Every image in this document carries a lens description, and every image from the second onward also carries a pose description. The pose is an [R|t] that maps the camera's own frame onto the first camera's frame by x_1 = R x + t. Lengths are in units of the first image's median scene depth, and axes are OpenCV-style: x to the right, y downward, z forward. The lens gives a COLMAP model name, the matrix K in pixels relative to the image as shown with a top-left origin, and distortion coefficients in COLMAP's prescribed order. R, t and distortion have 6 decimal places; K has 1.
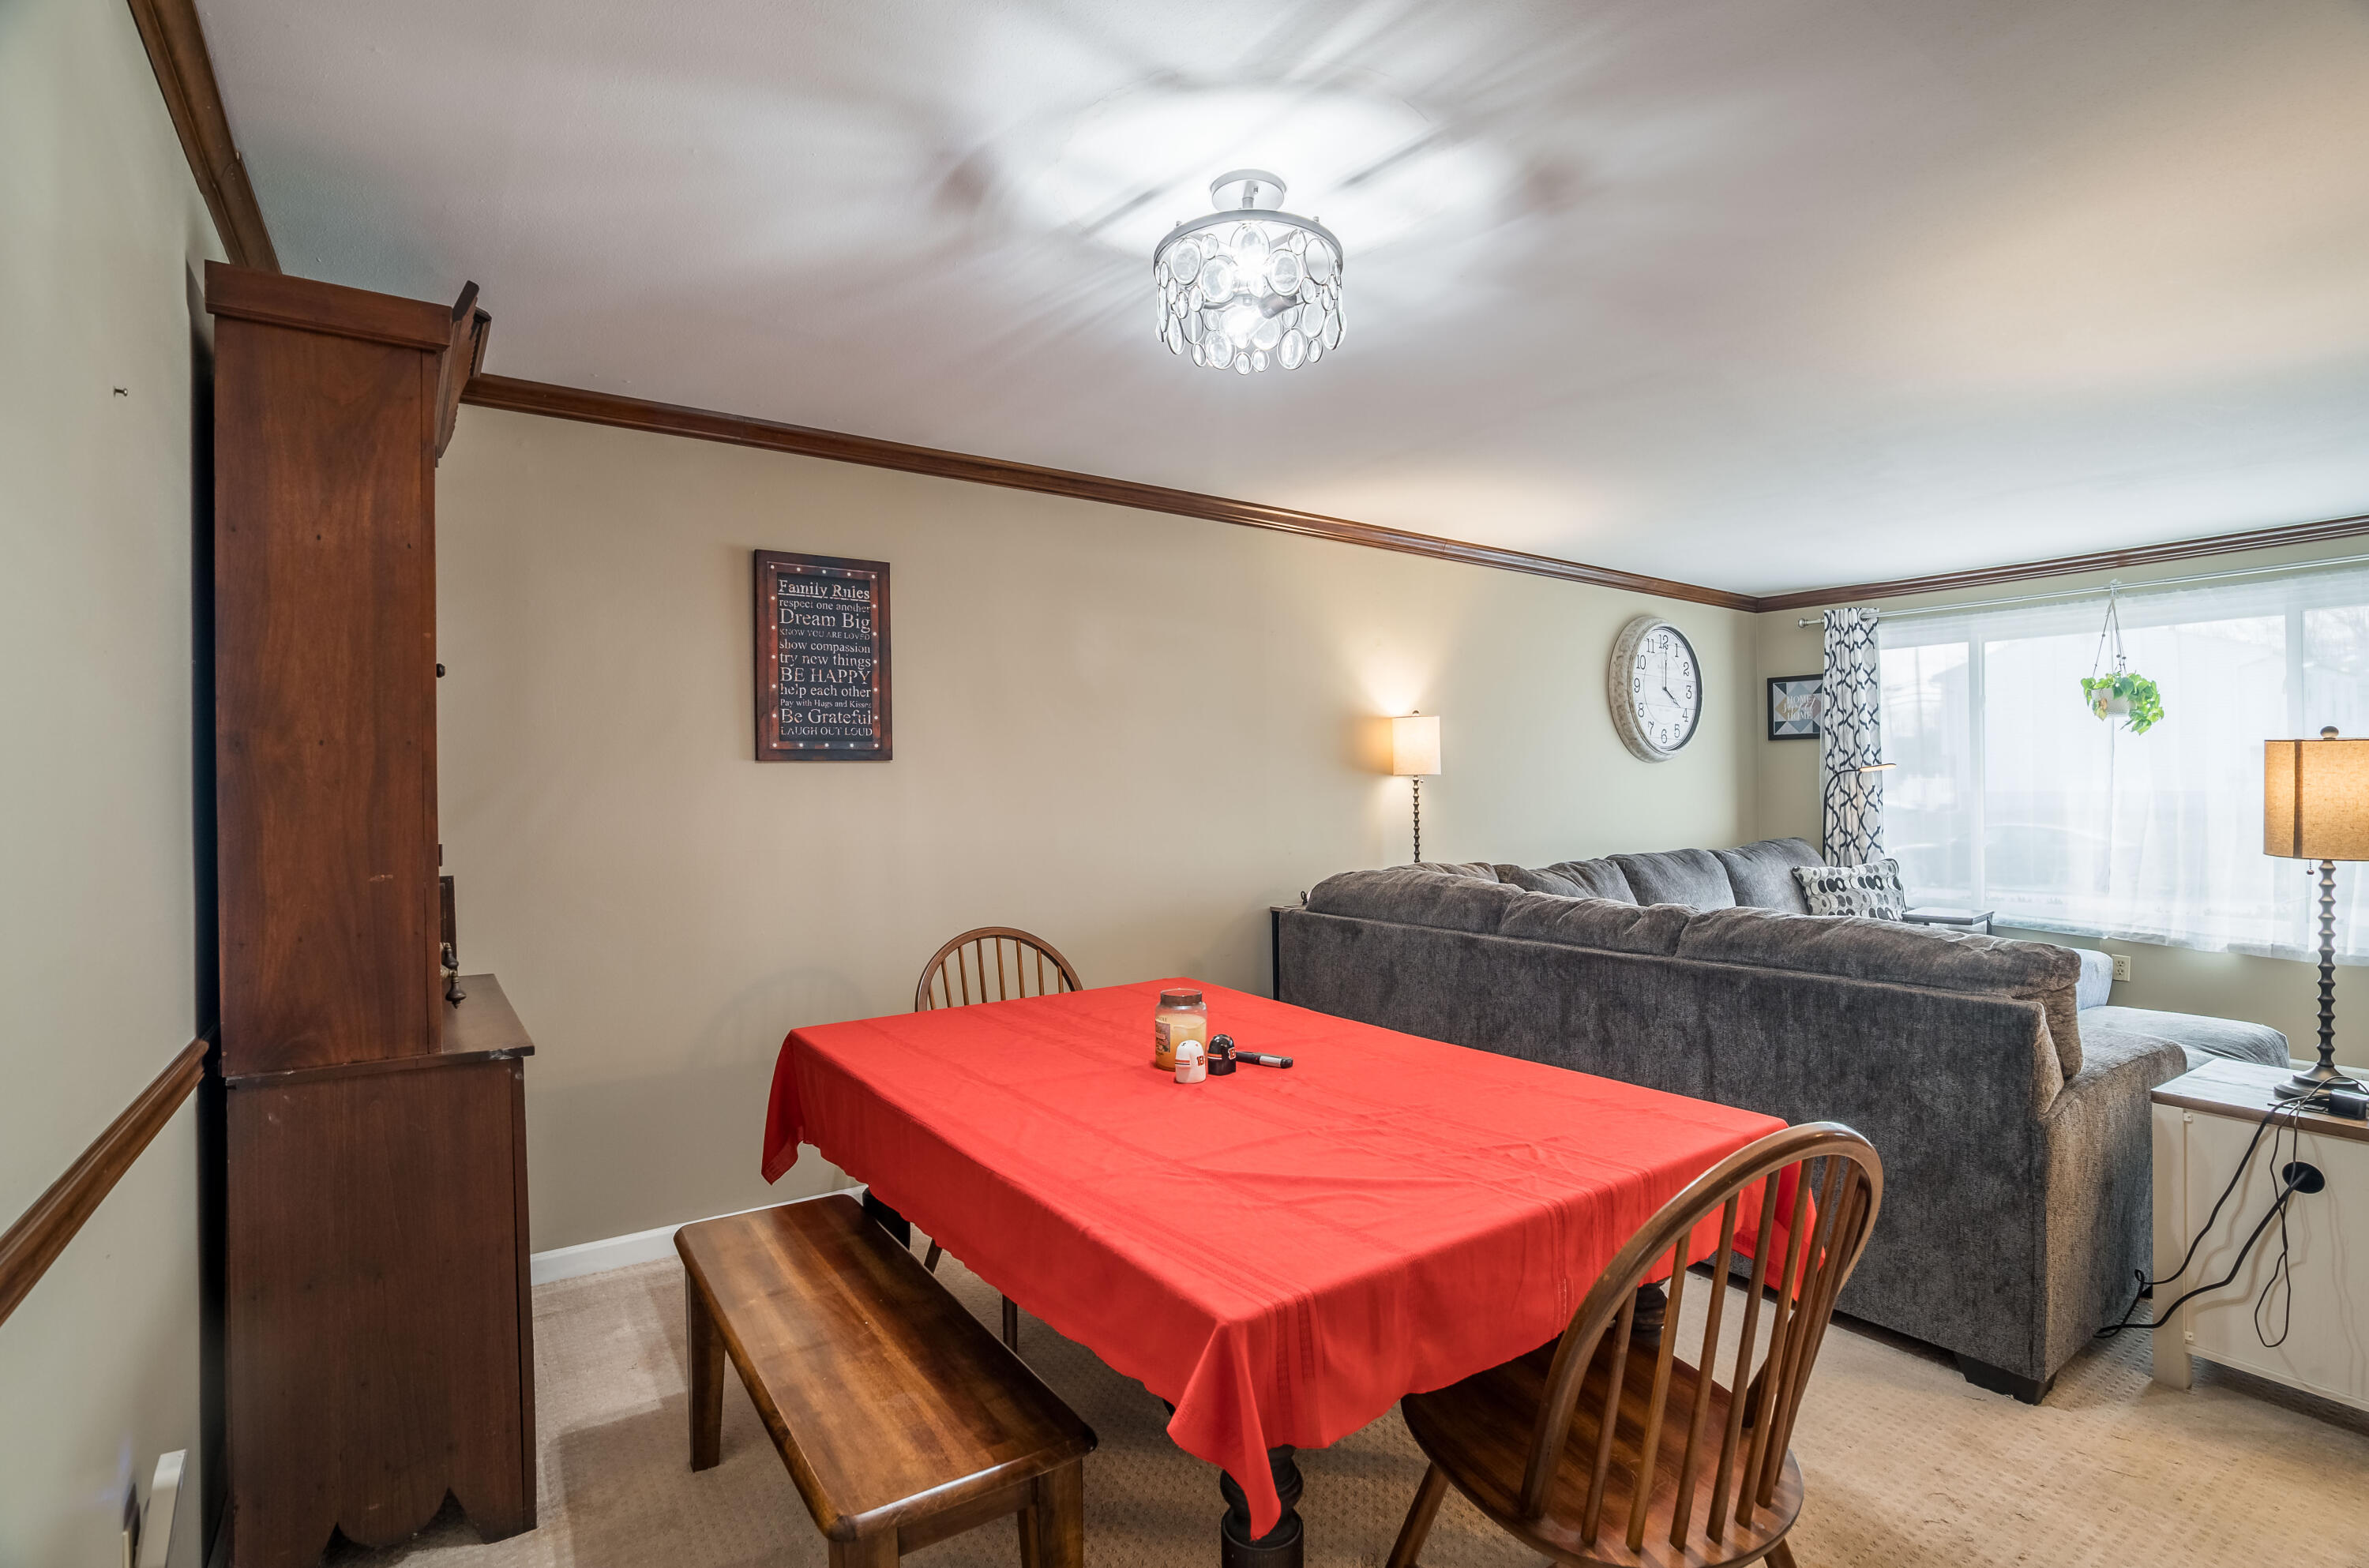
lens RADIAL K [[1129.9, 0, 1184.5], [0, 1129.9, 784.0], [0, 0, 1]] dist [-0.036392, 0.000672]
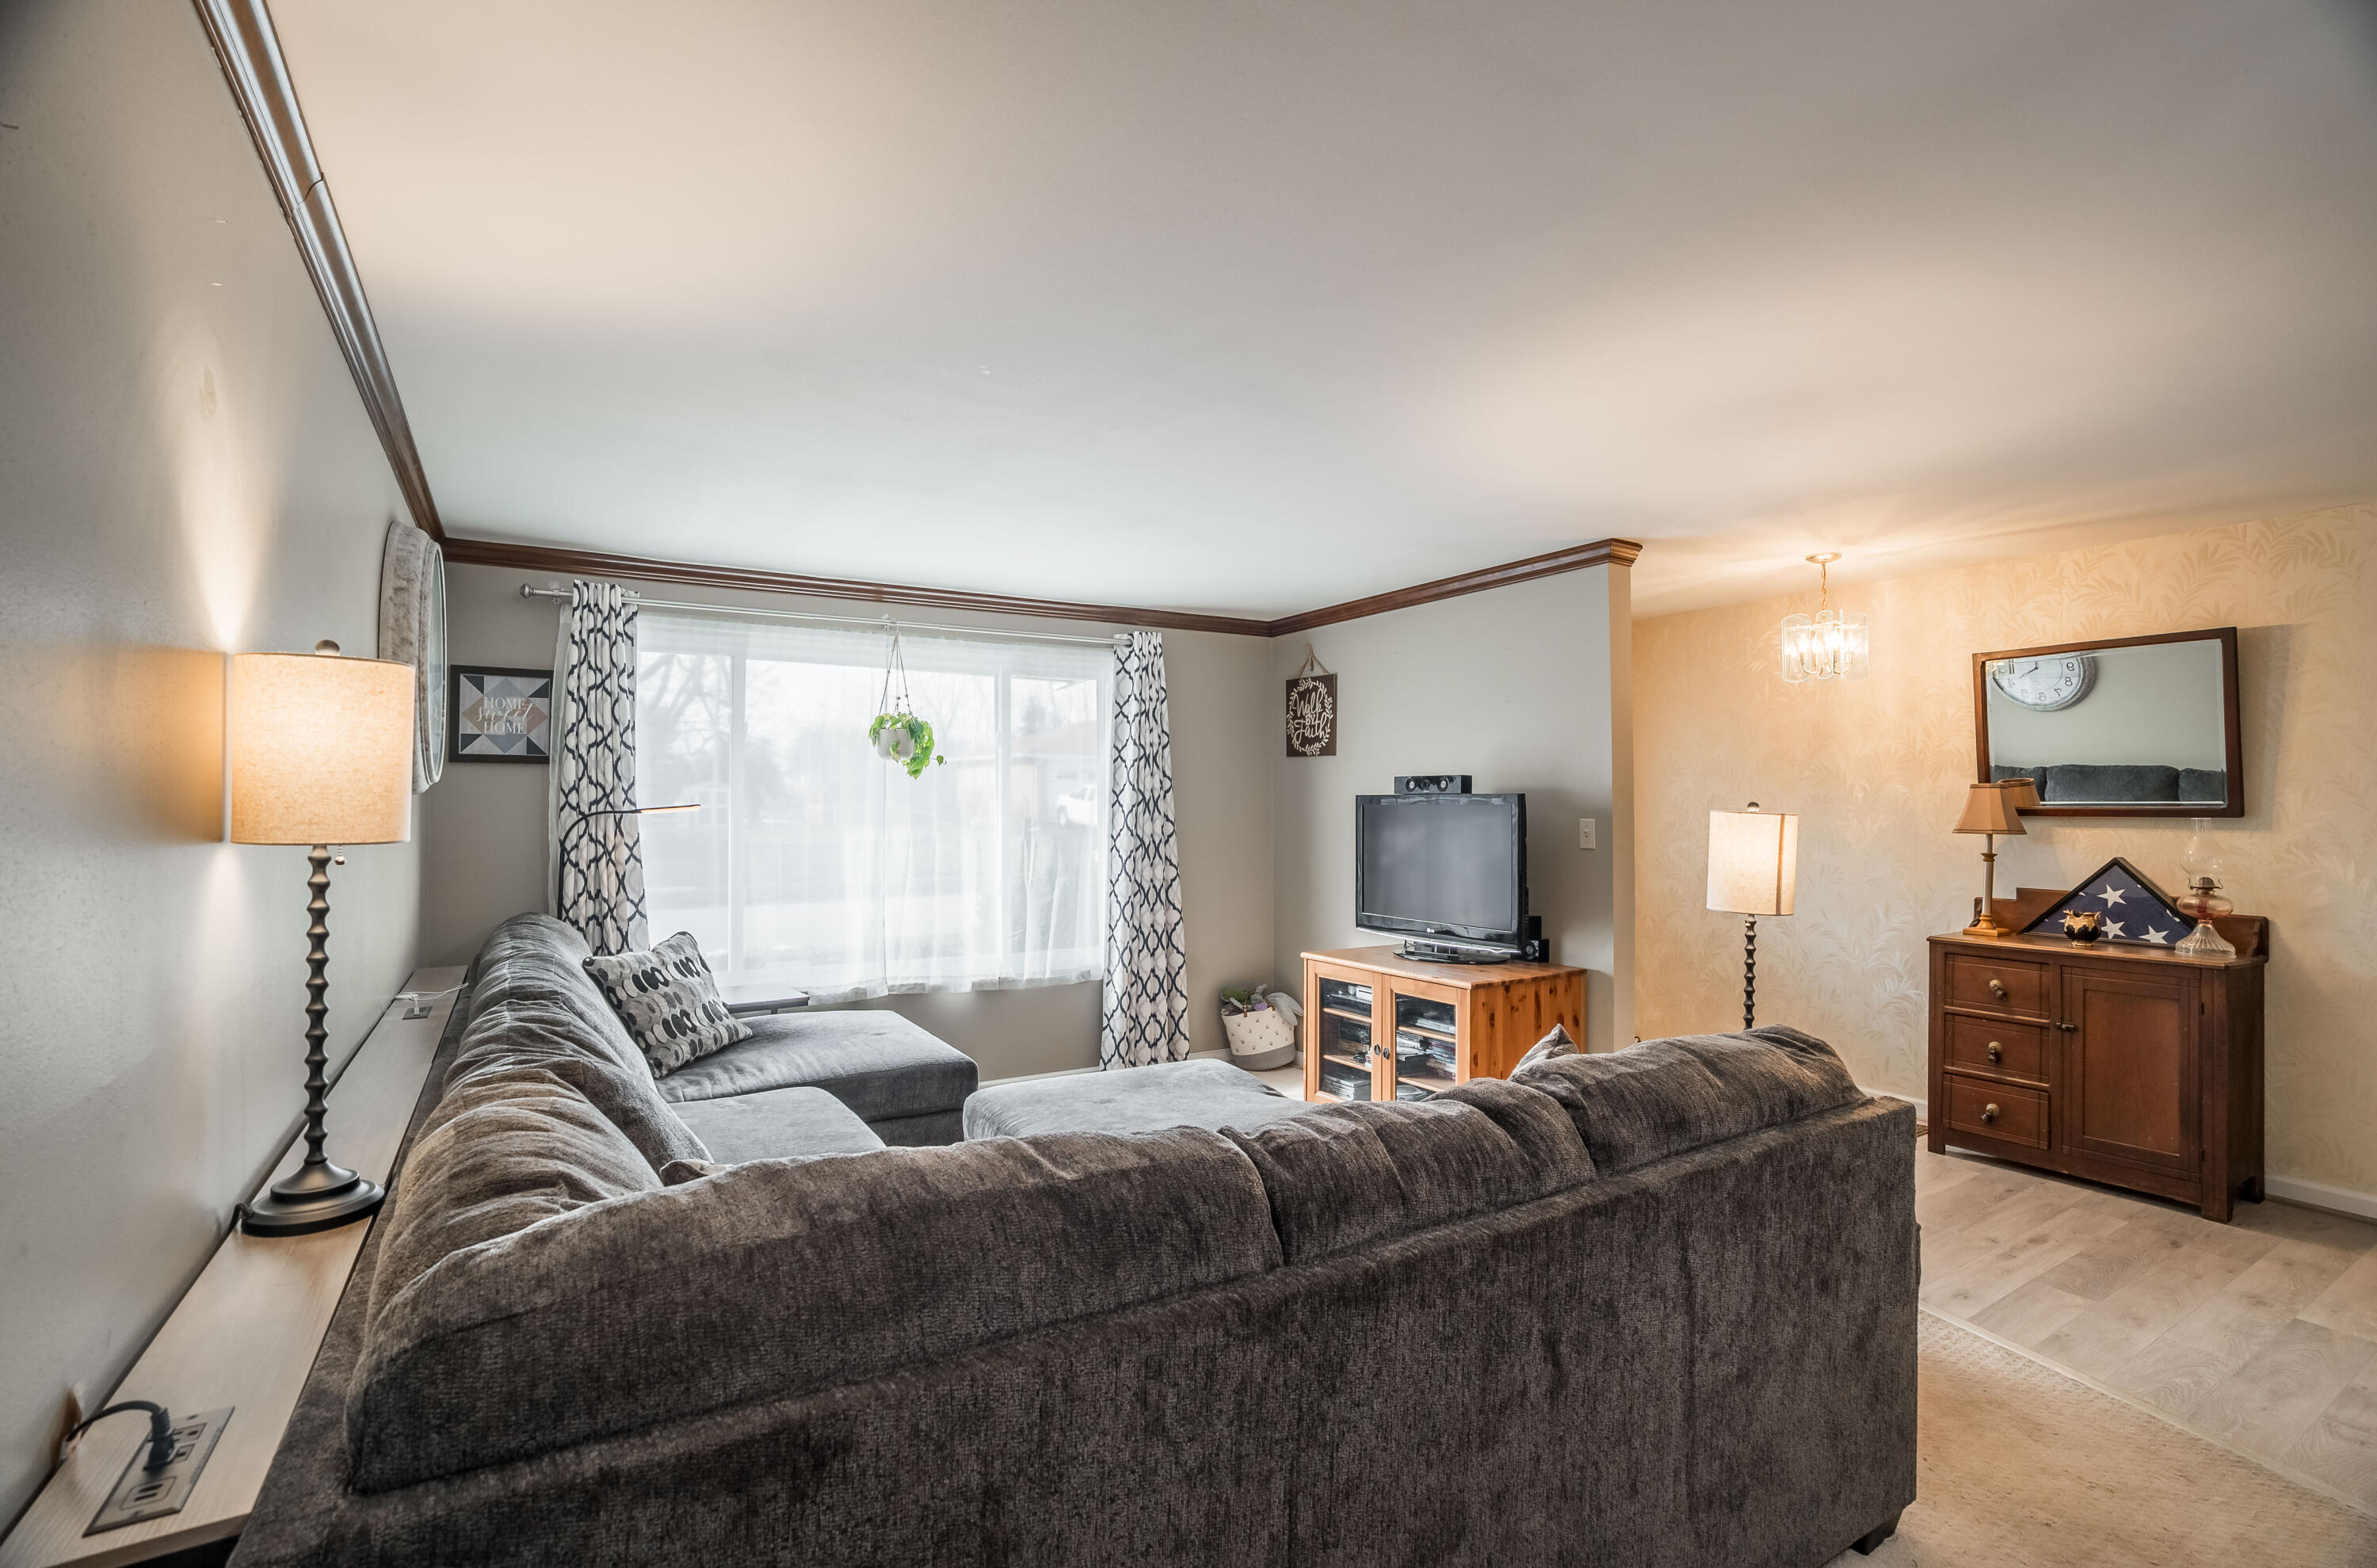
lens RADIAL K [[1083.7, 0, 1188.5], [0, 1083.7, 784.0], [0, 0, 1]] dist [-0.034360, 0.000581]
pose [[0.067520, 0.031289, 0.997227, -0.100240], [-0.004388, 0.999508, -0.031063, -0.017674], [-0.997708, -0.002278, 0.067624, 1.003833]]
